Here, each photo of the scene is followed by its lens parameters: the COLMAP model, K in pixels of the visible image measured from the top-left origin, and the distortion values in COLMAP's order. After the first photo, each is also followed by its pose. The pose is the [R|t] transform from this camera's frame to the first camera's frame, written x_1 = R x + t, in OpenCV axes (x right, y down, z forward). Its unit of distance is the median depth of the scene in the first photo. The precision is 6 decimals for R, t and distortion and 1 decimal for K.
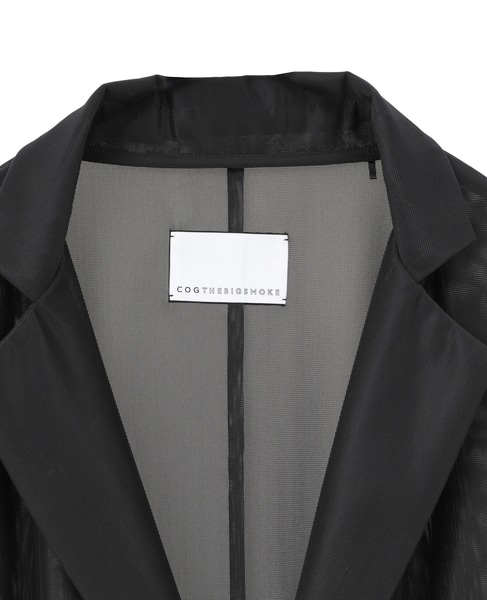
lens RADIAL K [[916.0, 0, 243.9], [0, 916.0, 300.0], [0, 0, 1]] dist [0.103560, 0.000000]
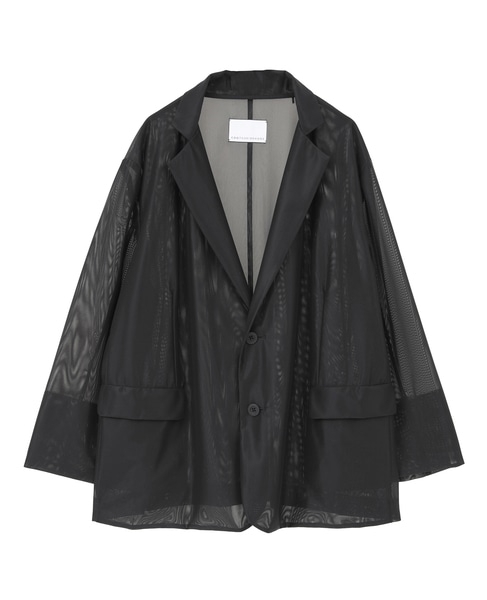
lens RADIAL K [[1265.5, 0, 242.8], [0, 1265.5, 300.0], [0, 0, 1]] dist [0.185895, 0.000000]
pose [[0.990725, -0.010555, 0.135471, -0.644178], [0.008783, 0.999868, 0.013668, 0.496463], [-0.135597, -0.012351, 0.990687, -3.404797]]
